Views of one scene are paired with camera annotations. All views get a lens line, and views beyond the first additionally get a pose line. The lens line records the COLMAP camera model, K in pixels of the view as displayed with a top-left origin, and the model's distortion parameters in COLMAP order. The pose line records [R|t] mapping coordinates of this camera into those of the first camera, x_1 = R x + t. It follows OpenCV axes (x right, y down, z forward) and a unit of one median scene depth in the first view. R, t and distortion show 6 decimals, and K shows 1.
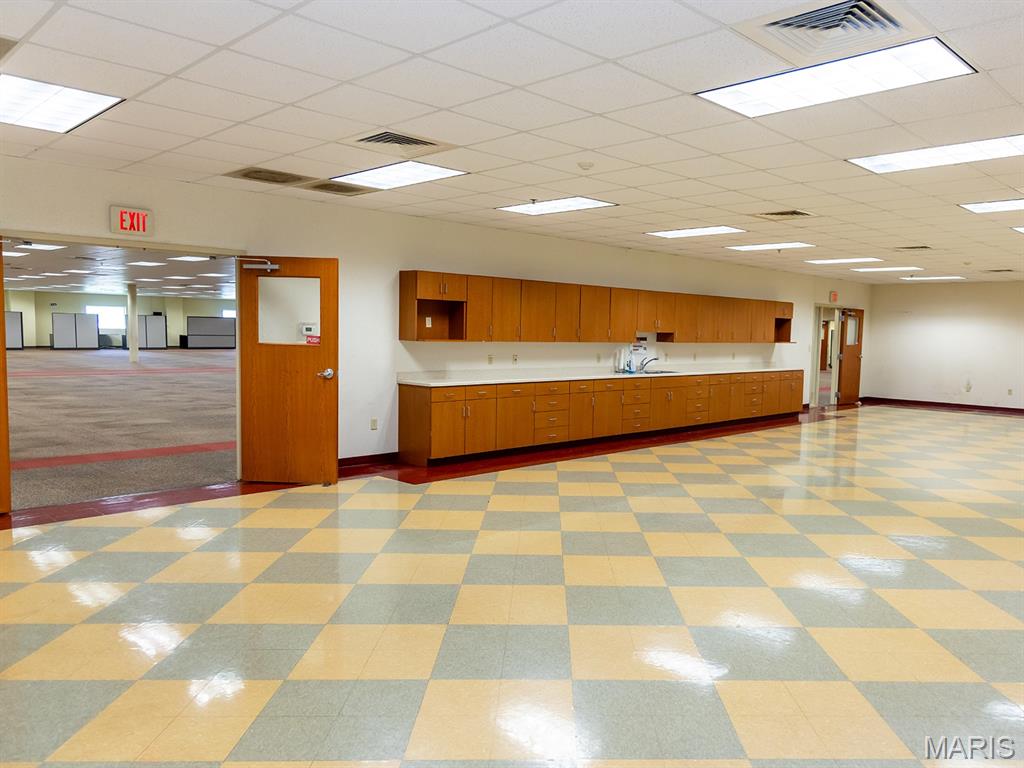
lens RADIAL K [[771.2, 0, 516.1], [0, 771.2, 391.5], [0, 0, 1]] dist [0.001479, 0.012233]
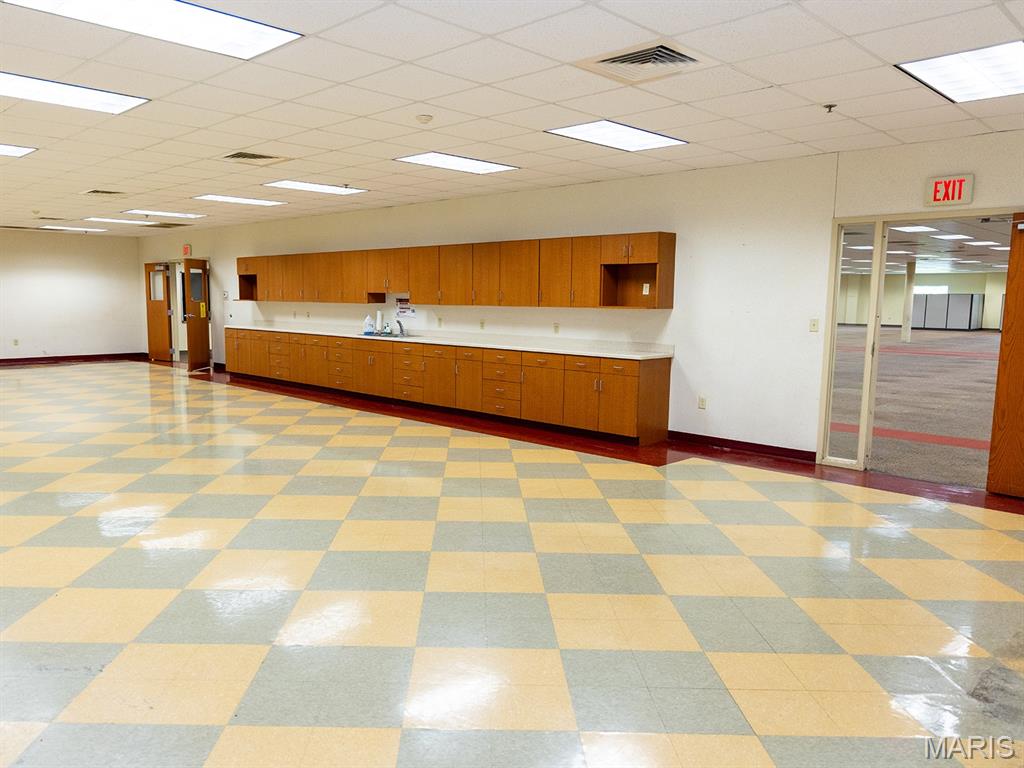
lens RADIAL K [[771.2, 0, 477.8], [0, 771.2, 389.5], [0, 0, 1]] dist [0.001479, 0.012233]
pose [[-0.016848, 0.099518, -0.994893, 1.061148], [-0.088319, 0.990997, 0.100623, -0.060585], [0.995950, 0.089563, -0.007907, 1.064274]]
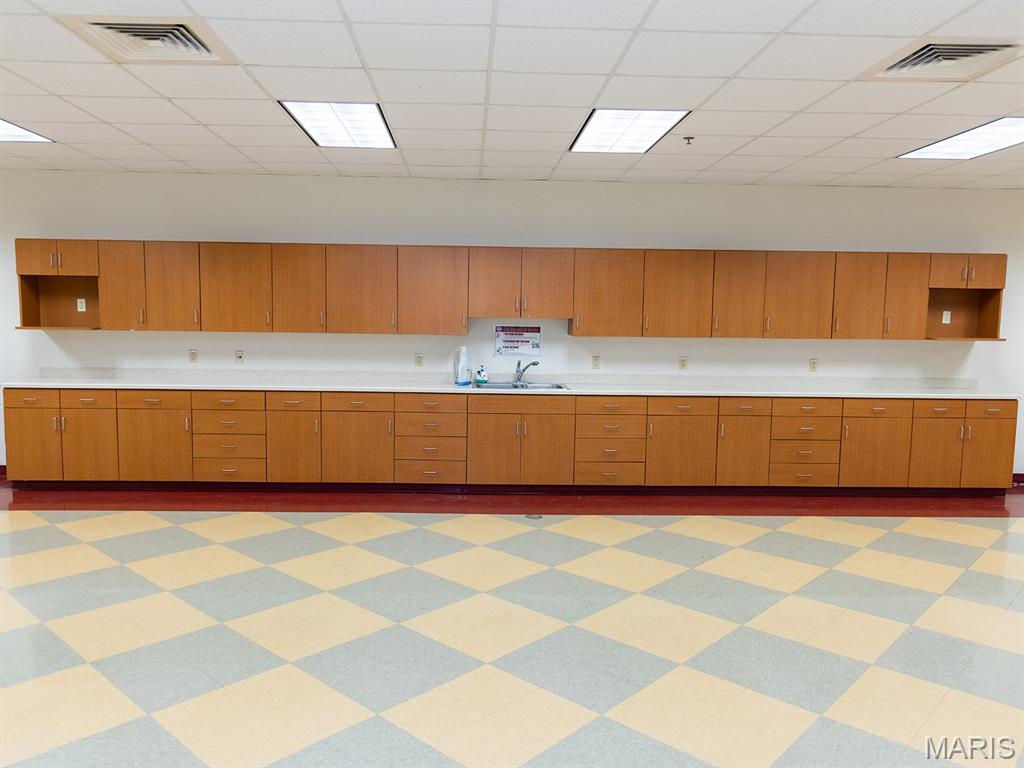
lens RADIAL K [[771.2, 0, 509.6], [0, 771.2, 381.0], [0, 0, 1]] dist [0.001479, 0.012233]
pose [[0.722812, 0.043138, -0.689697, 0.549729], [-0.052660, 0.998586, 0.007270, -0.030725], [0.689036, 0.031065, 0.724061, 0.541234]]
